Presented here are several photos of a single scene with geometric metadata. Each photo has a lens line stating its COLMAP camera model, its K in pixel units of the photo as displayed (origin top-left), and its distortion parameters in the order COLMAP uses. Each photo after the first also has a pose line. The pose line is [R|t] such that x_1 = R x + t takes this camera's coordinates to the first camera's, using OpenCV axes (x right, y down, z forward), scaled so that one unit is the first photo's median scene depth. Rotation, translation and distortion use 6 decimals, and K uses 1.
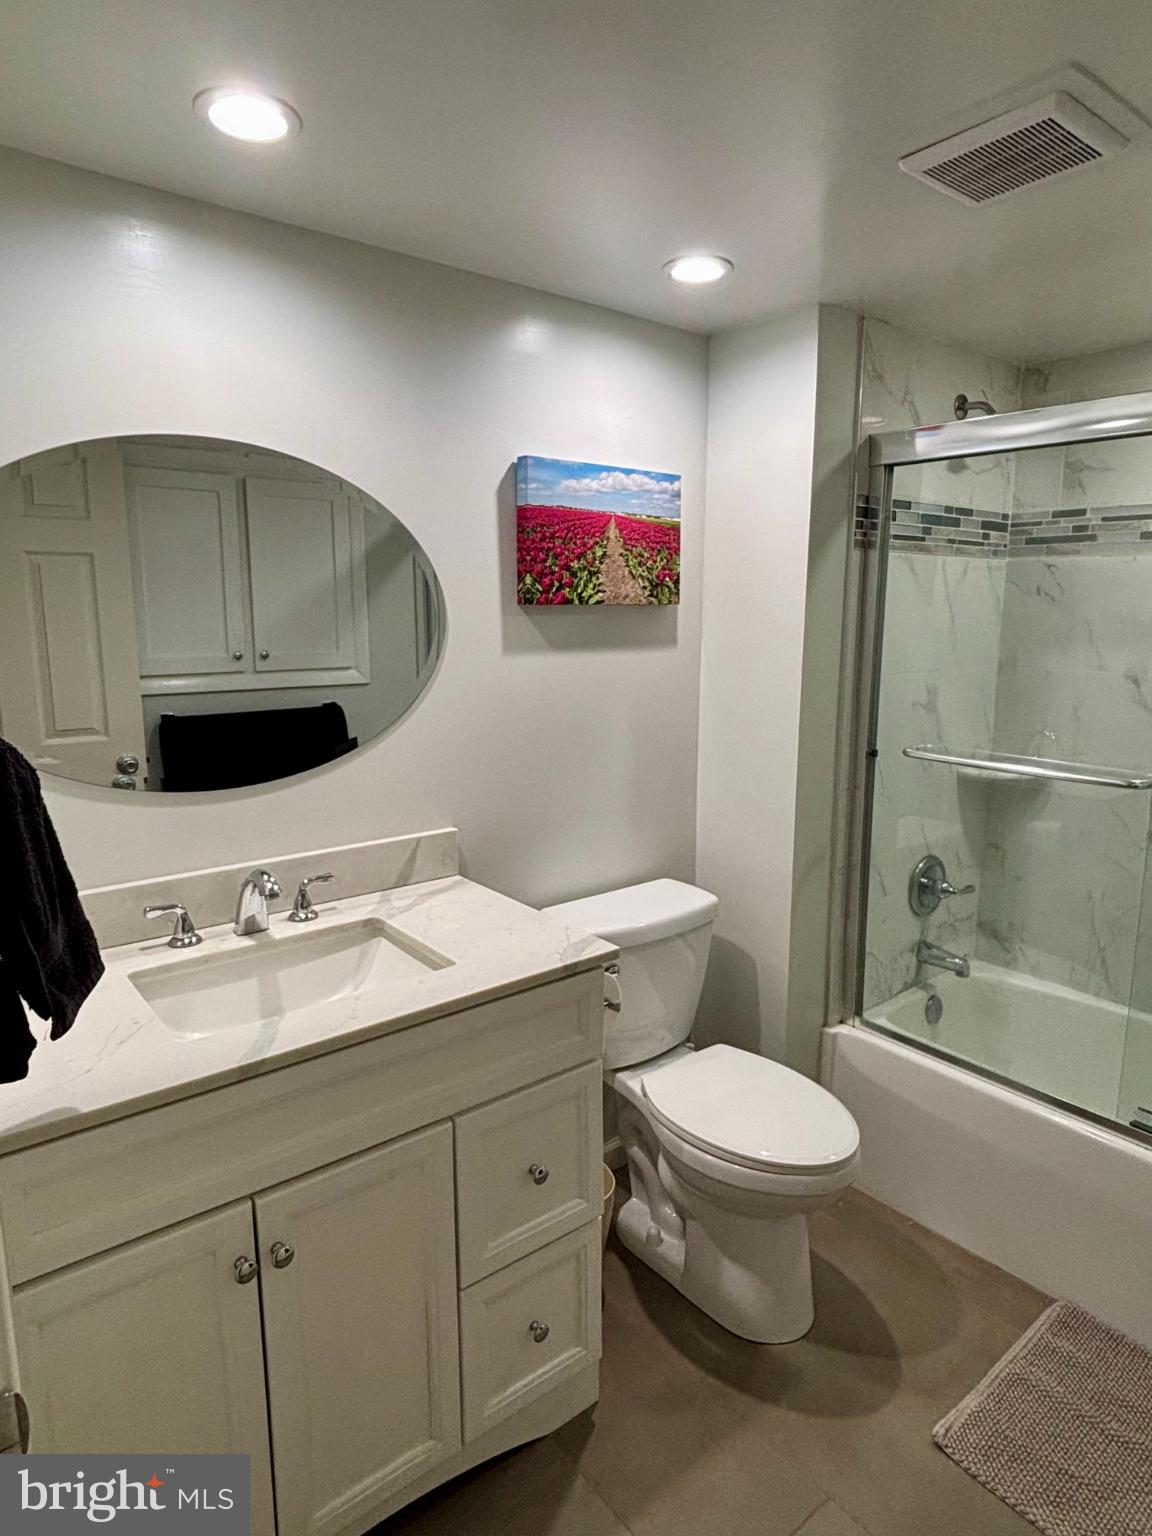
lens RADIAL K [[919.6, 0, 589.7], [0, 919.6, 766.8], [0, 0, 1]] dist [0.051967, -0.069745]
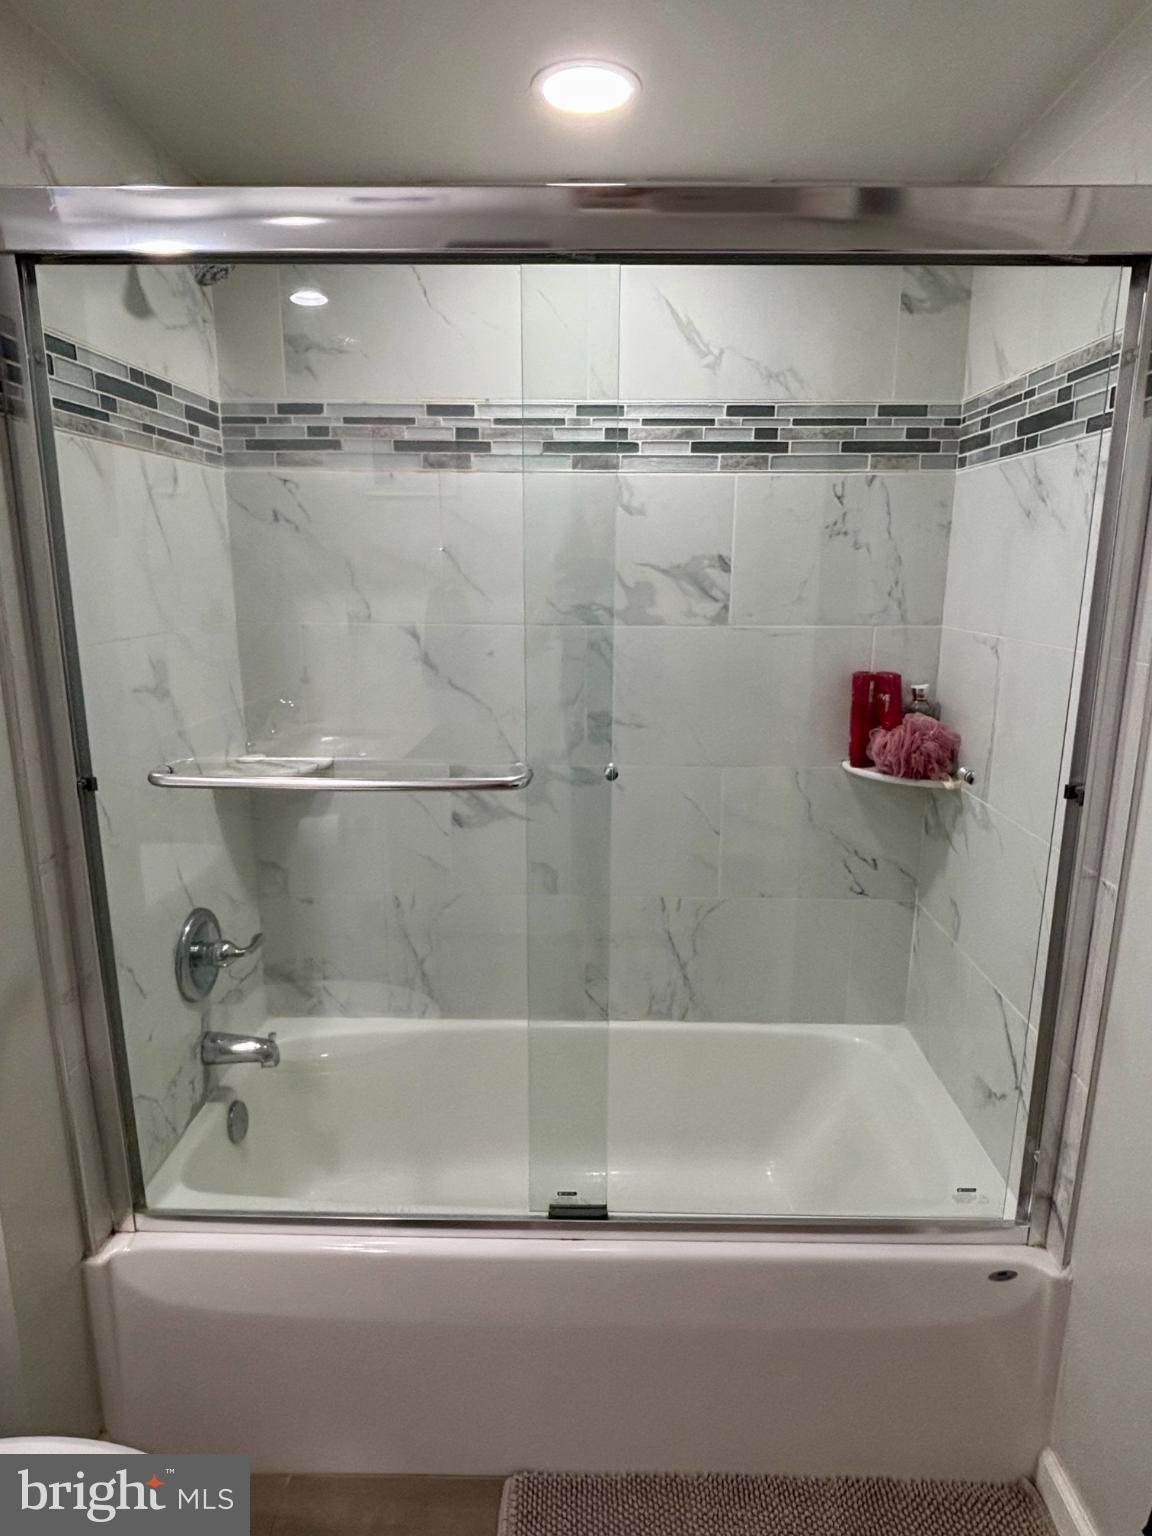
lens RADIAL K [[919.6, 0, 589.7], [0, 919.6, 766.8], [0, 0, 1]] dist [0.051967, -0.069745]
pose [[0.654785, -0.167662, 0.736984, 0.077865], [0.132911, 0.985433, 0.106097, -0.040958], [-0.744037, 0.028483, 0.667531, 0.341487]]
